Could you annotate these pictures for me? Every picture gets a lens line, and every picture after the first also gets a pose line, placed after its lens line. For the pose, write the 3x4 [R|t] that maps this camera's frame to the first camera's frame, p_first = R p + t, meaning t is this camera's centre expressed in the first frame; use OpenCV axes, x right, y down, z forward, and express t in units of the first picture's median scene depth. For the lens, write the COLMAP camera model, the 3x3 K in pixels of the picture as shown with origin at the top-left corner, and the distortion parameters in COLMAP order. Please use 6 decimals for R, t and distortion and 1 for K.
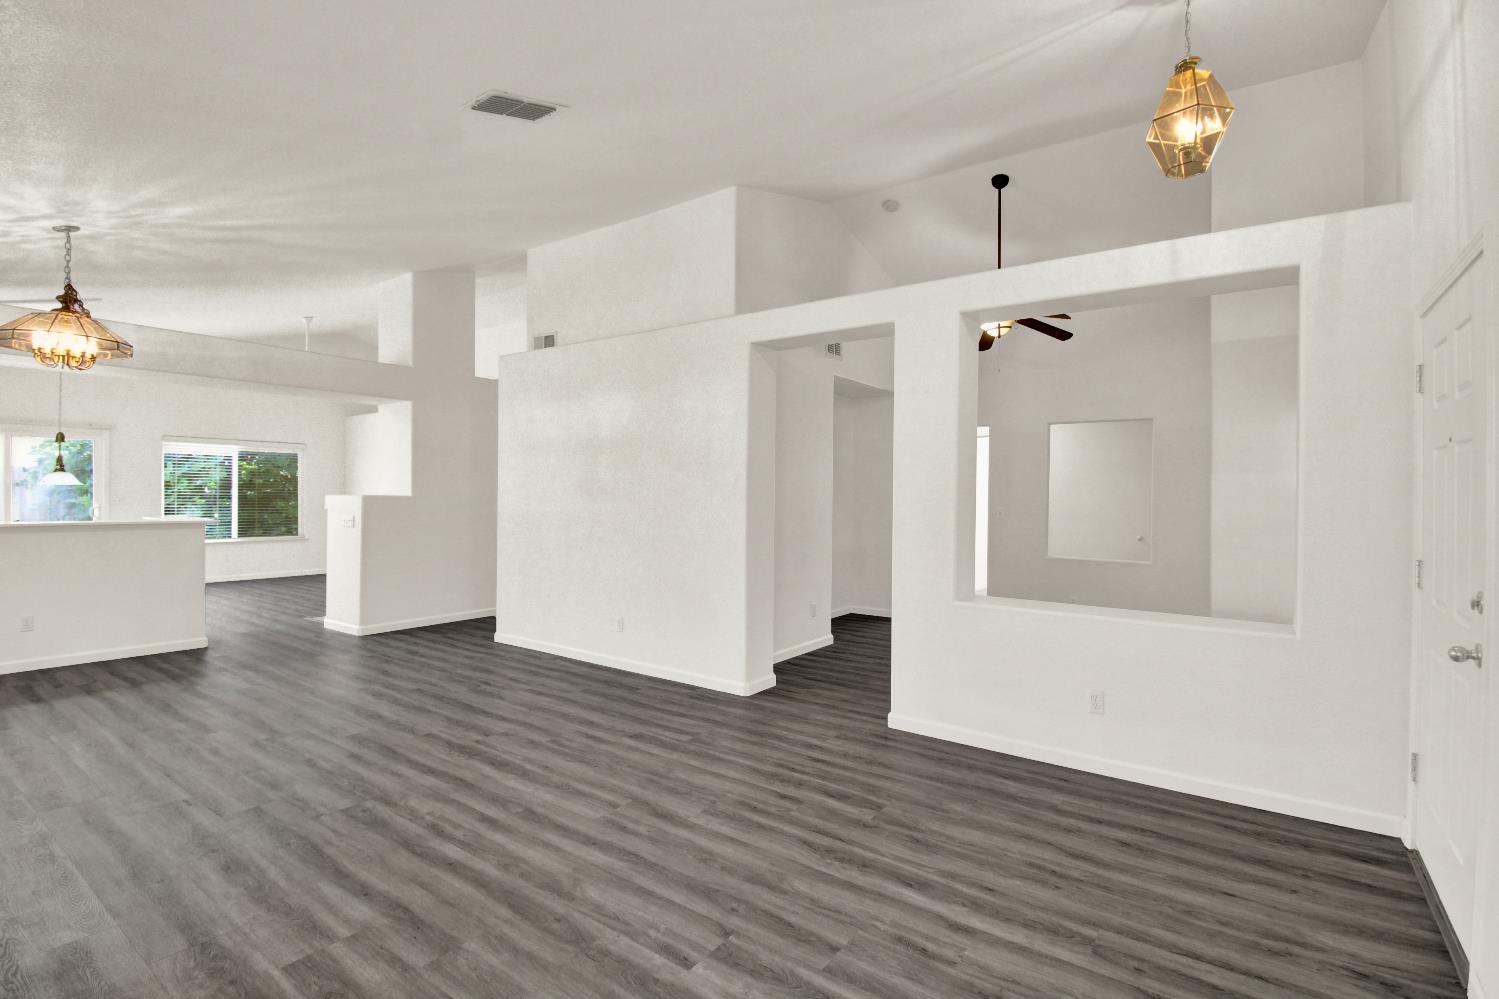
lens RADIAL K [[710.2, 0, 749.7], [0, 710.2, 494.9], [0, 0, 1]] dist [0.000271, -0.010877]
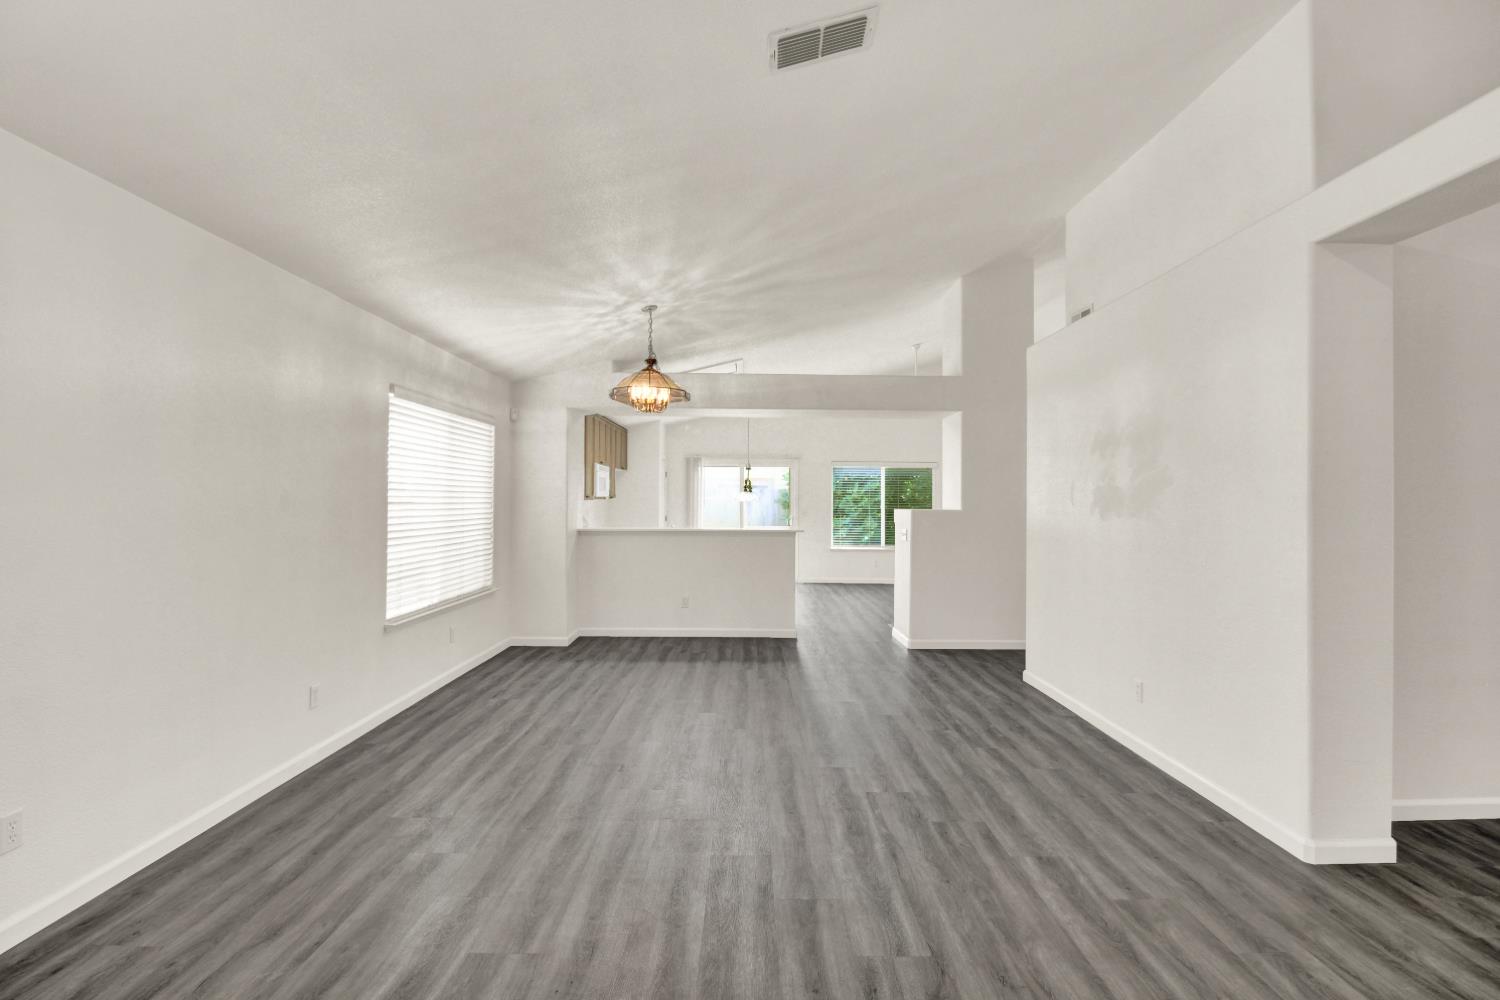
lens RADIAL K [[710.7, 0, 748.3], [0, 710.7, 502.7], [0, 0, 1]] dist [0.000271, -0.010877]
pose [[0.589951, -0.003909, -0.807429, 0.209239], [-0.004061, 0.999961, -0.007809, -0.000790], [0.807429, 0.007886, 0.589912, 0.330236]]
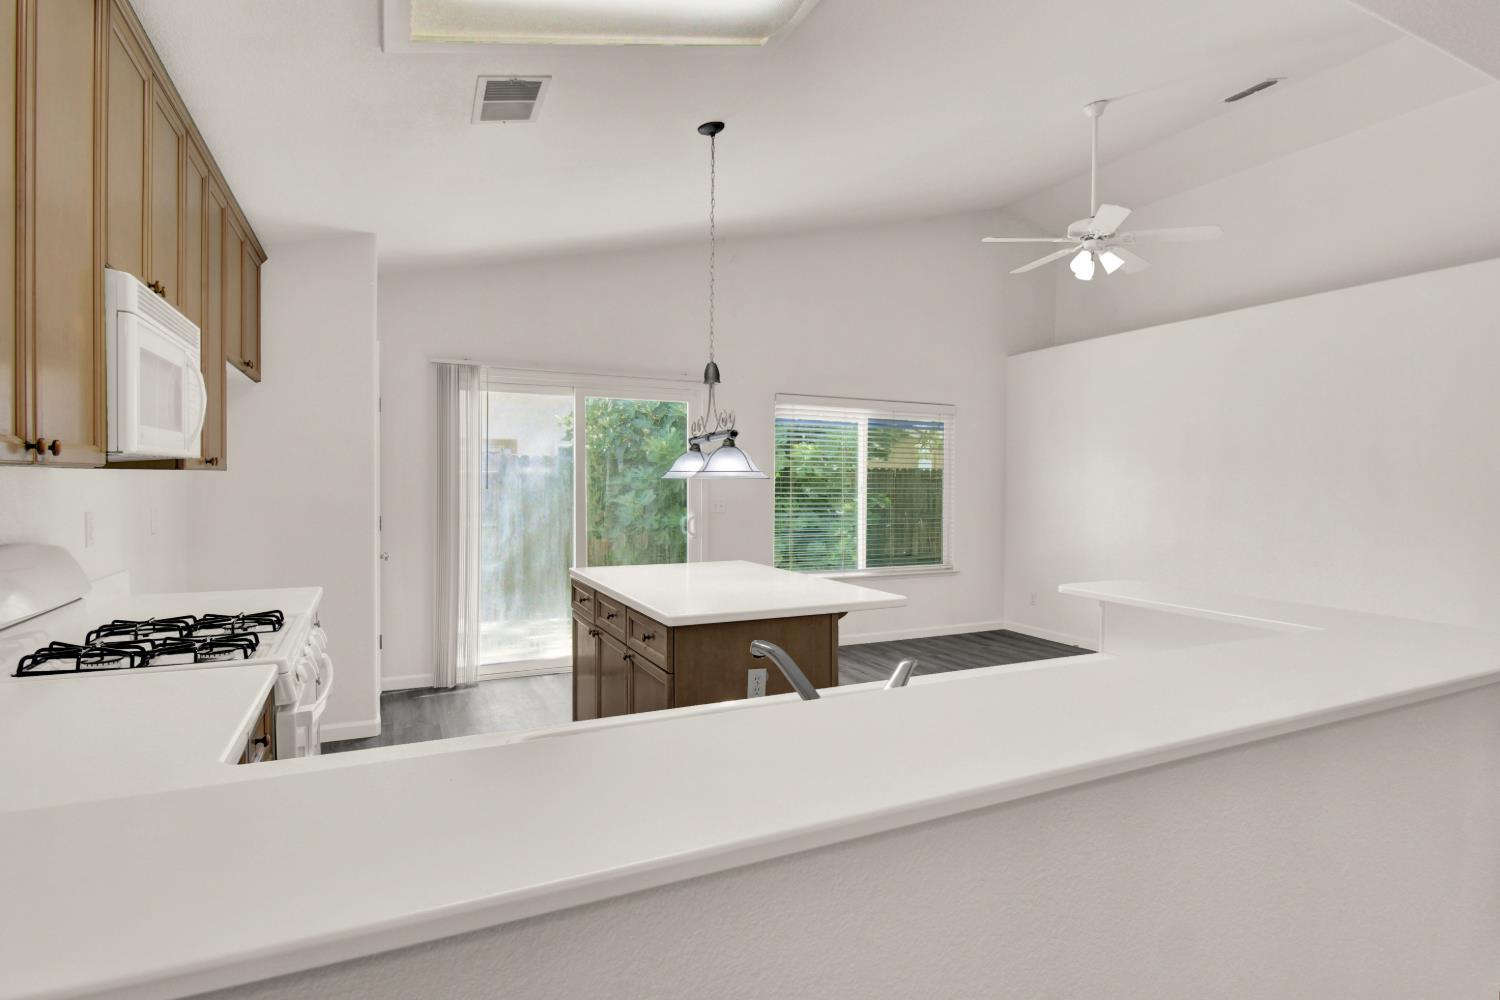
lens RADIAL K [[764.7, 0, 762.4], [0, 764.7, 503.1], [0, 0, 1]] dist [0.000483, -0.000051]
pose [[0.886022, 0.012297, -0.463481, -1.241697], [-0.002055, 0.999743, 0.022595, -0.016331], [0.463639, -0.019067, 0.885819, 0.993914]]
